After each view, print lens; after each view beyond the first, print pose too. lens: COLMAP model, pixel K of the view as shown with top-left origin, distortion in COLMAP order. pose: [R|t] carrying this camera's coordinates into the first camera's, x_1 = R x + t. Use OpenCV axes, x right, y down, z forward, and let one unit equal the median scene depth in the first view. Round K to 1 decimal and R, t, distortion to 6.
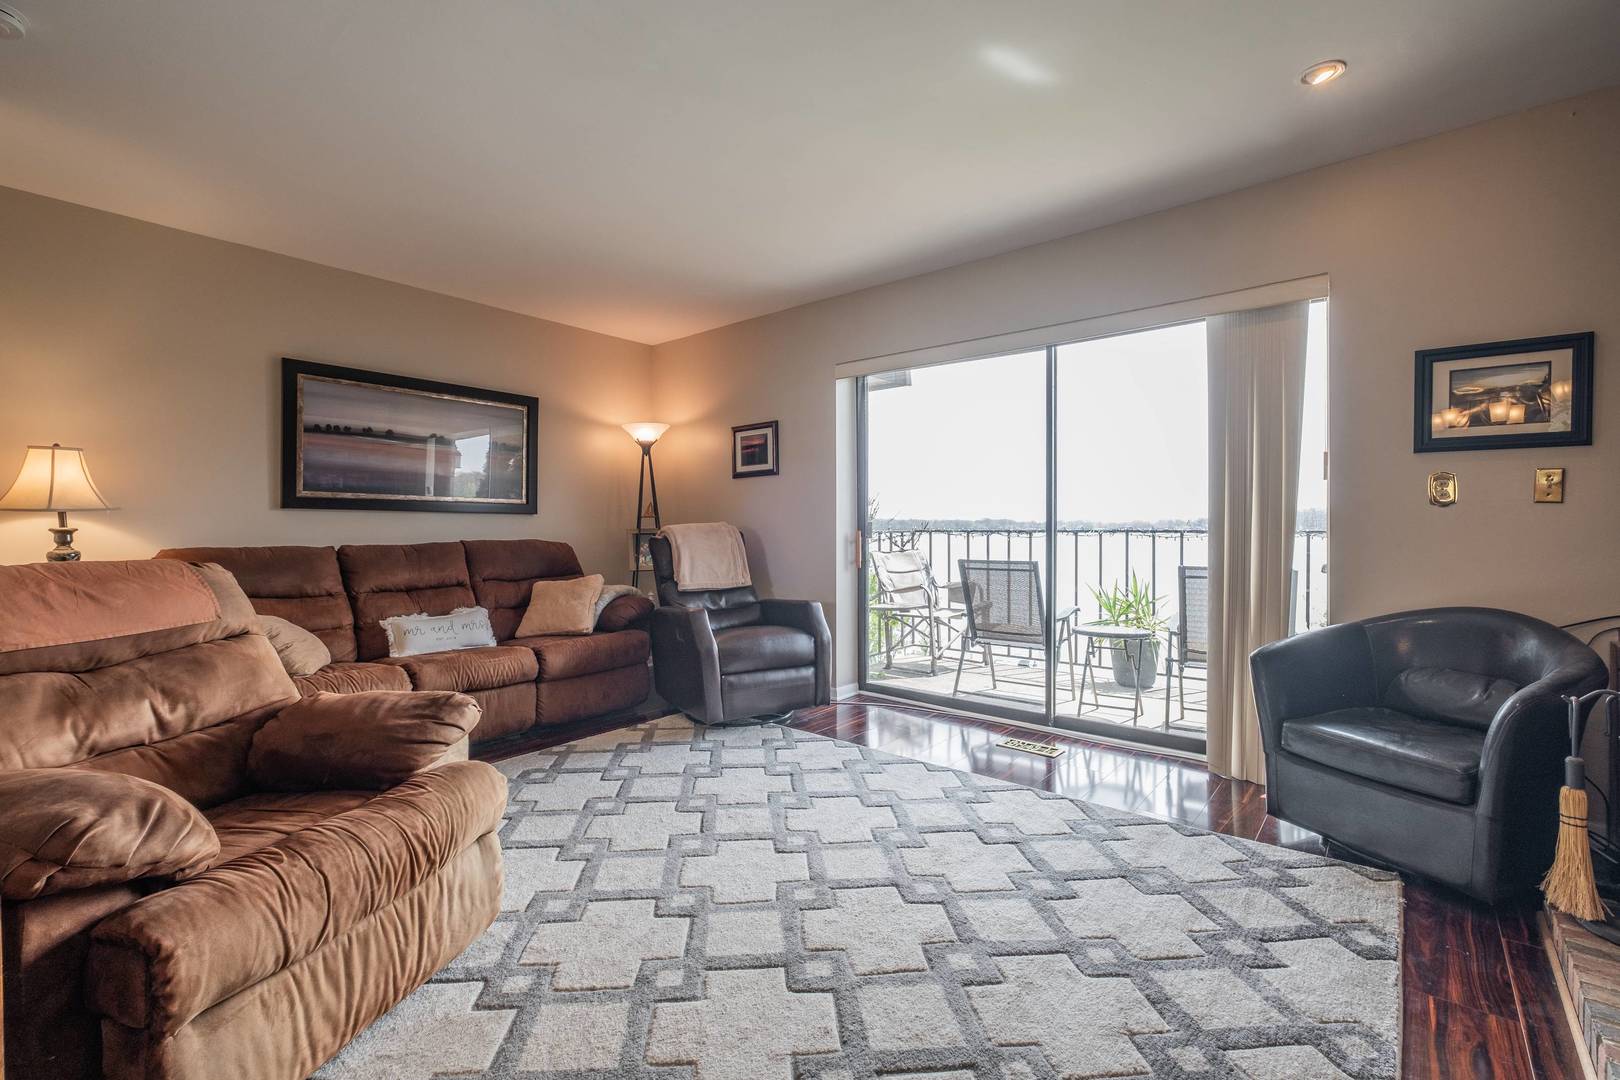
lens RADIAL K [[698.0, 0, 818.0], [0, 698.0, 540.9], [0, 0, 1]] dist [-0.000883, -0.002847]
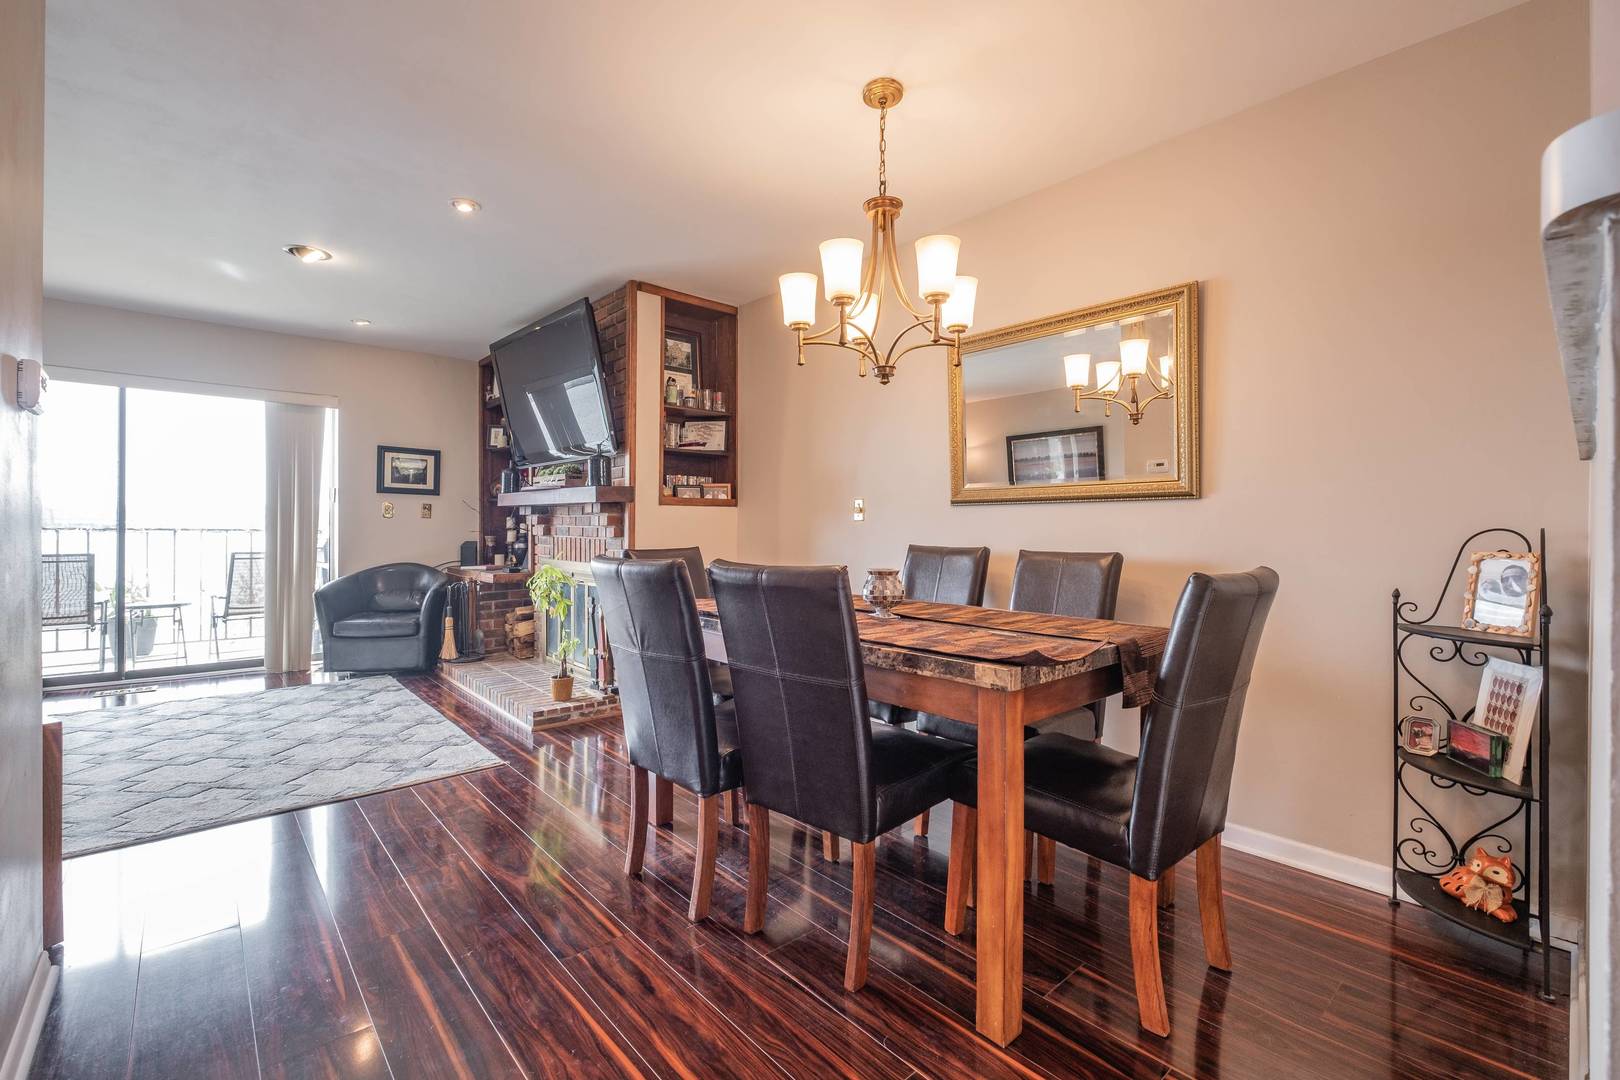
lens RADIAL K [[698.0, 0, 820.6], [0, 698.0, 533.0], [0, 0, 1]] dist [-0.000883, -0.002847]
pose [[0.156546, -0.000642, 0.987671, -1.061661], [0.009284, 0.999957, -0.000822, 0.009859], [-0.987627, 0.009298, 0.156545, -0.685795]]
